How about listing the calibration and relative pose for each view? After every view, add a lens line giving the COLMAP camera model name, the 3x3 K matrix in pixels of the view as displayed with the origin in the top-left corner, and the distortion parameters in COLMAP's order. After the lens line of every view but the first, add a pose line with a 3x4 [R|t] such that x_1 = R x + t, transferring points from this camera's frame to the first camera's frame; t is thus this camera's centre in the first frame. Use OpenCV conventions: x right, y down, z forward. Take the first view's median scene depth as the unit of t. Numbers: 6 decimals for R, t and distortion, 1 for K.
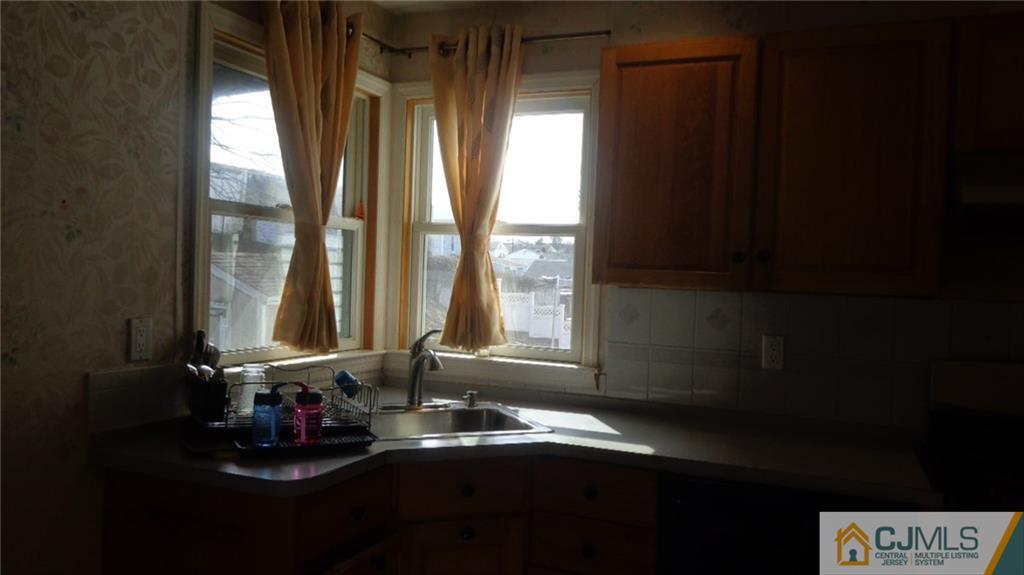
lens RADIAL K [[769.0, 0, 512.0], [0, 769.0, 287.5], [0, 0, 1]] dist [0.007389, -0.000889]
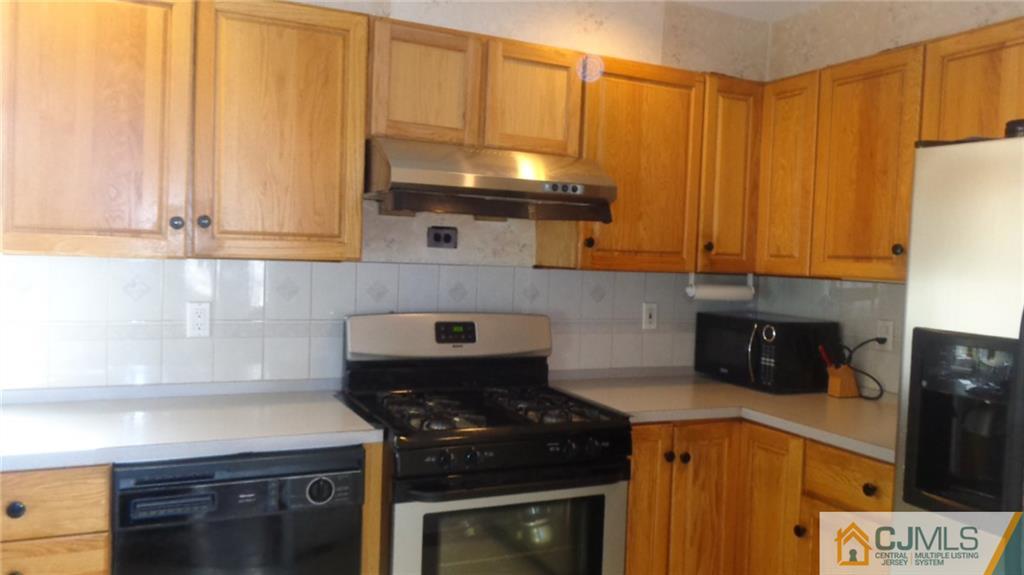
lens RADIAL K [[769.0, 0, 512.0], [0, 769.0, 287.5], [0, 0, 1]] dist [0.007389, -0.000889]
pose [[0.676761, -0.043950, 0.734890, -0.122670], [0.007633, 0.998582, 0.052690, -0.004924], [-0.736163, -0.030049, 0.676137, 0.058445]]
